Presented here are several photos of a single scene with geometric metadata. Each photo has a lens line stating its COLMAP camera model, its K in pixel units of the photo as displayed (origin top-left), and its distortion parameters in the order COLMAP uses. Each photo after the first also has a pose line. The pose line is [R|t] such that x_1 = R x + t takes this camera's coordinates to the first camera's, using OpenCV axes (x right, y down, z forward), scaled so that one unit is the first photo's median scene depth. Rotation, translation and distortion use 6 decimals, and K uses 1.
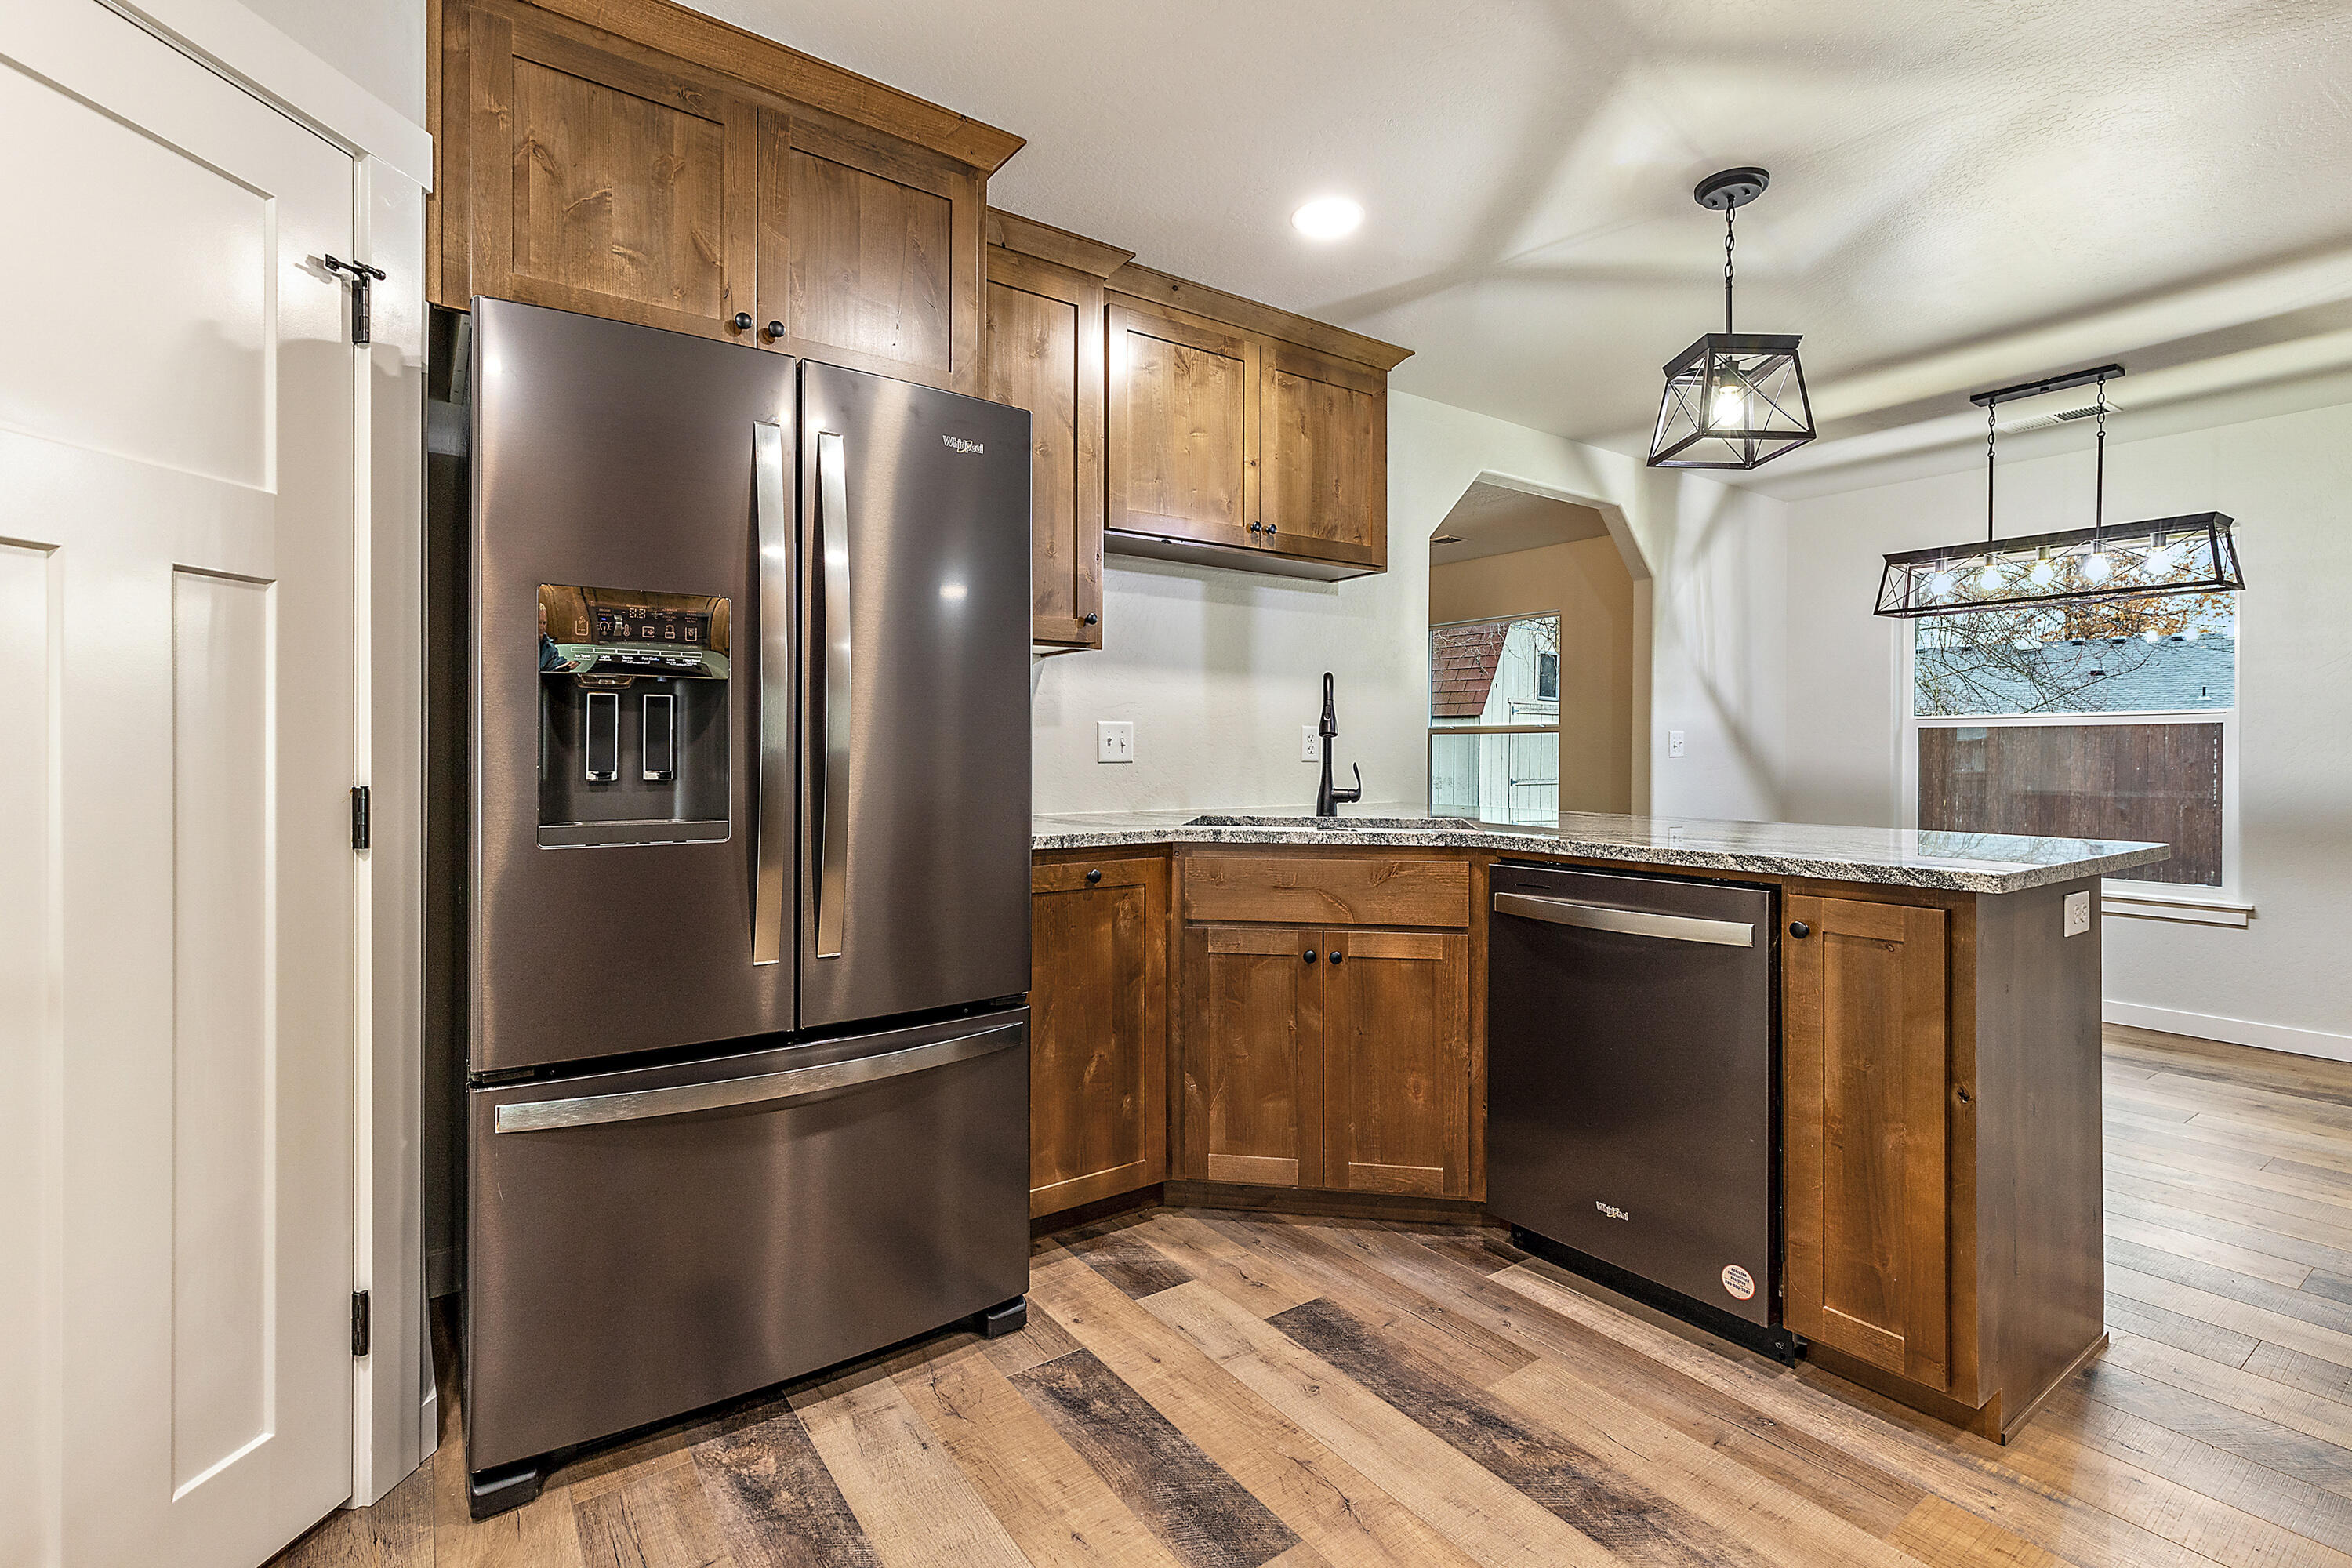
lens RADIAL K [[1074.4, 0, 1180.3], [0, 1074.4, 751.1], [0, 0, 1]] dist [0.010776, -0.000583]
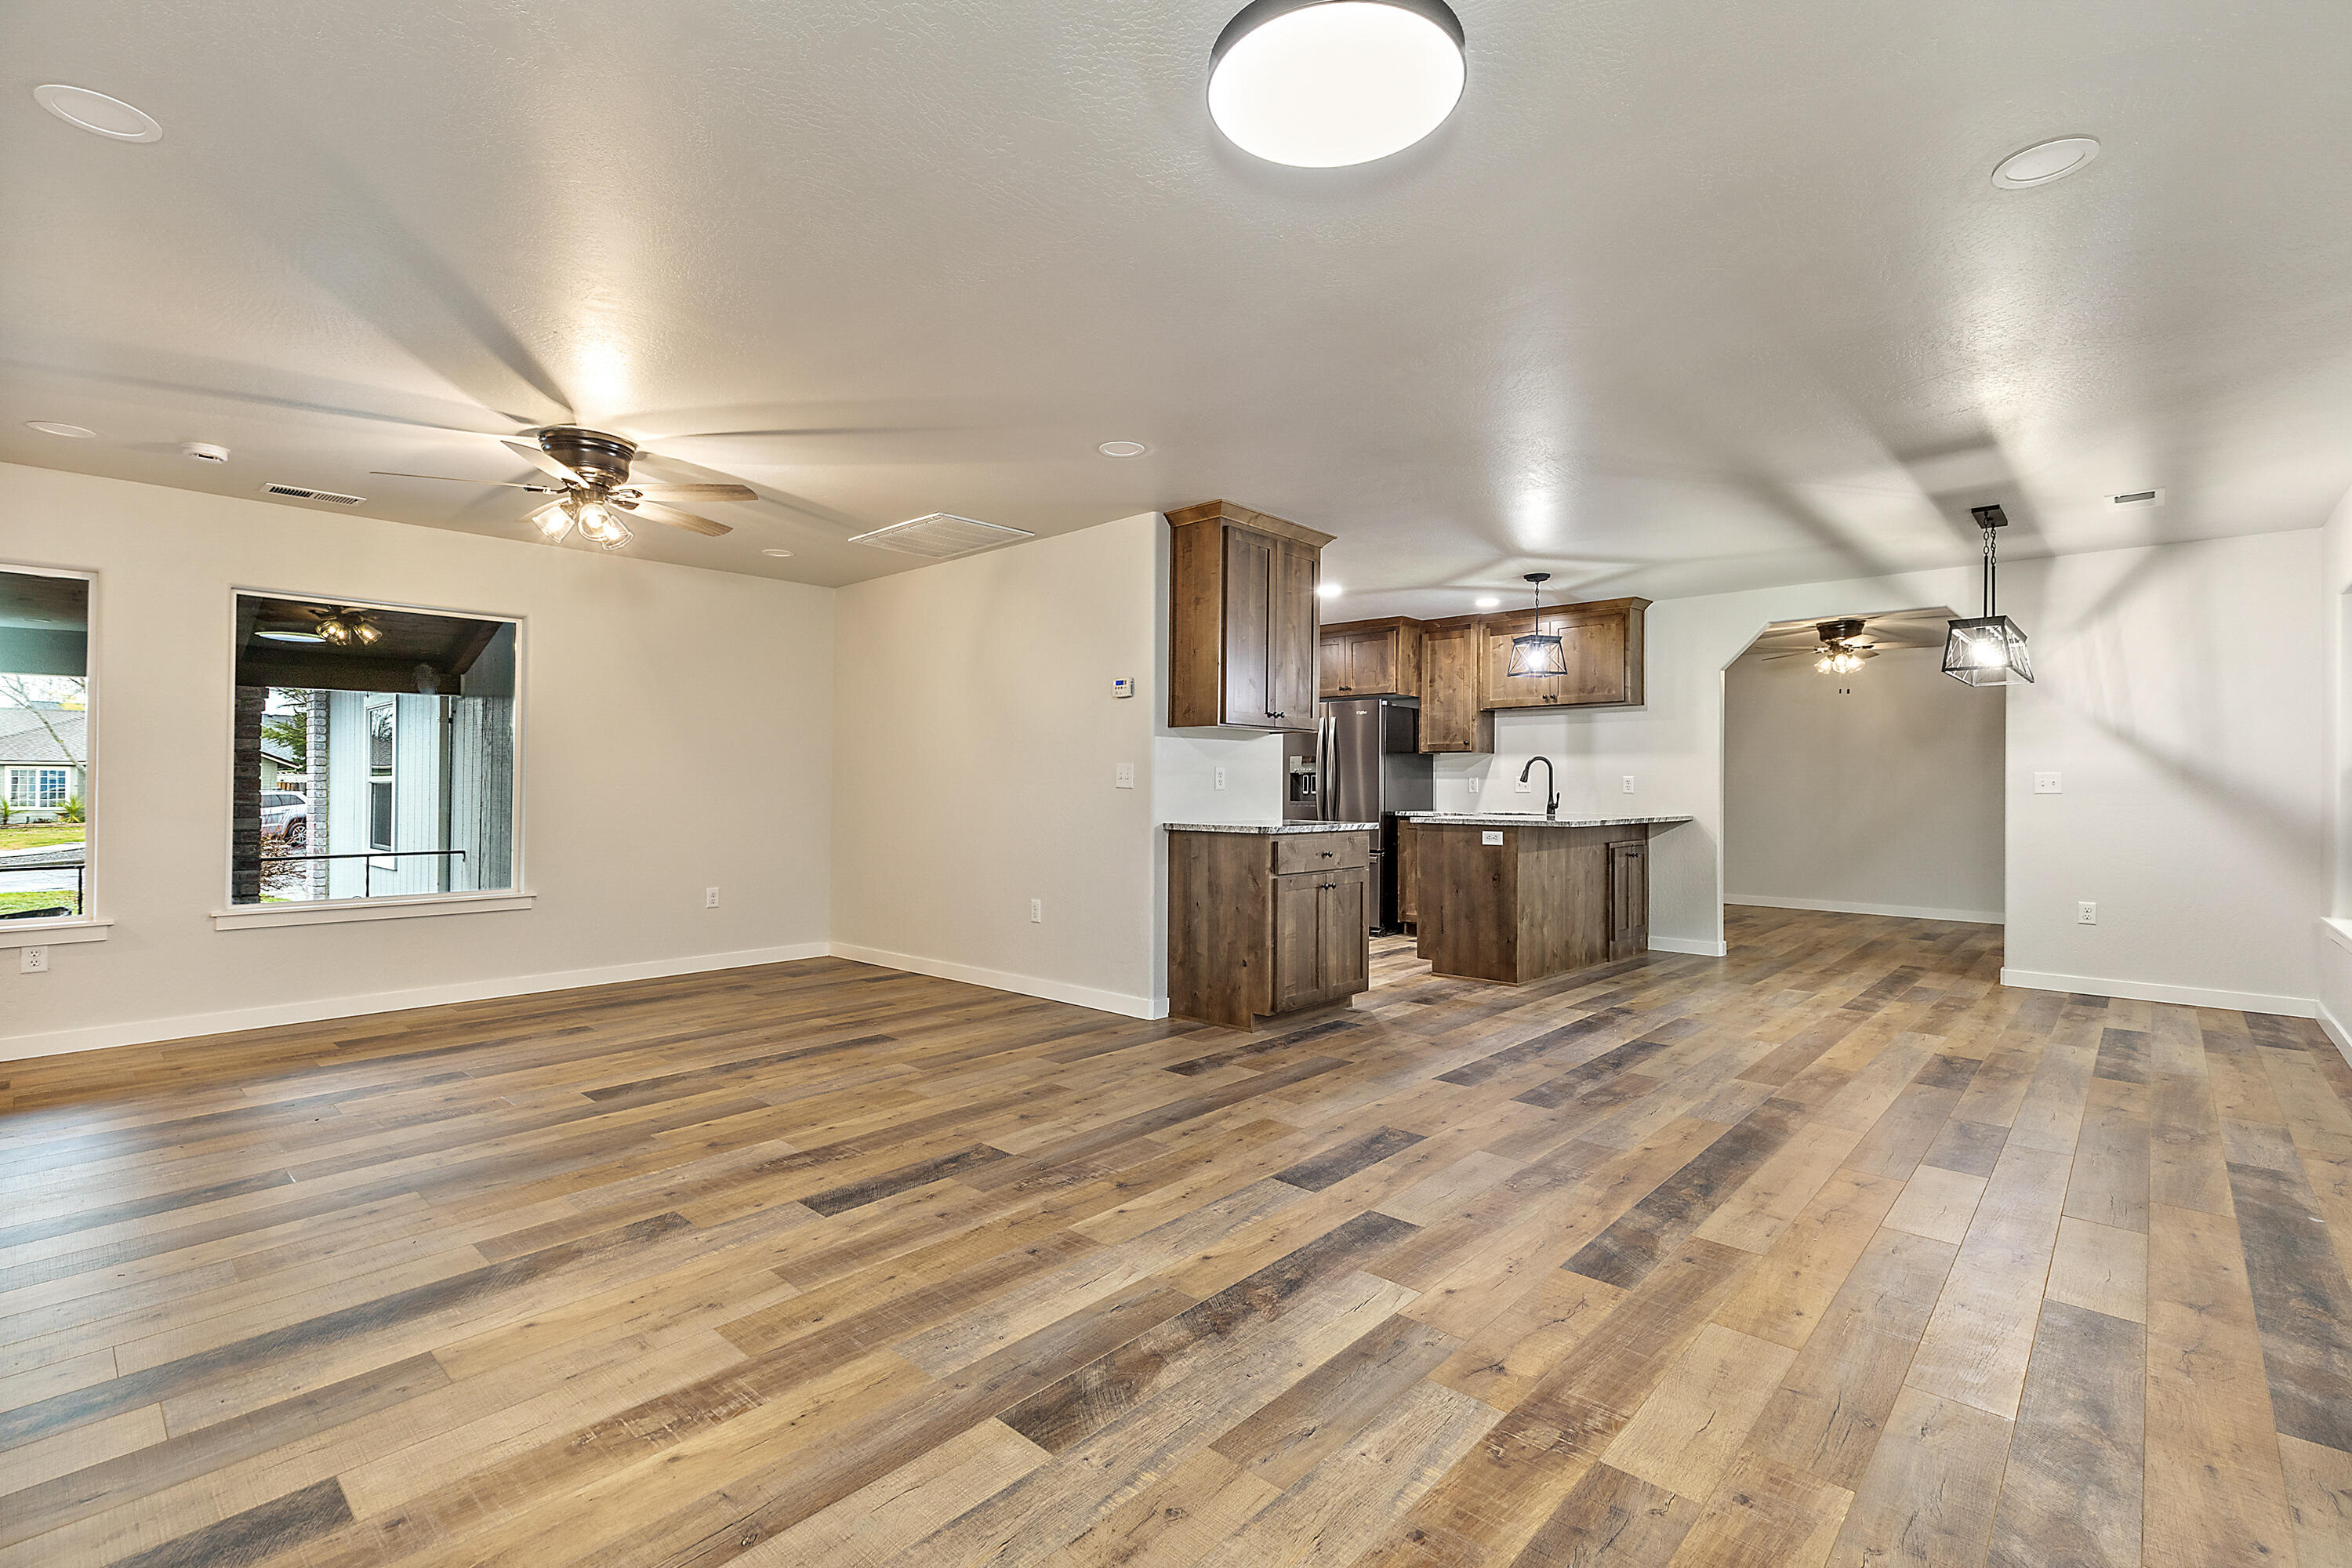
lens RADIAL K [[1068.7, 0, 1177.4], [0, 1068.7, 778.1], [0, 0, 1]] dist [0.006897, -0.000202]
pose [[0.210538, -0.012070, -0.977511, 2.932165], [-0.005138, 0.999896, -0.013453, 0.018701], [0.977572, 0.007854, 0.210454, -0.429086]]
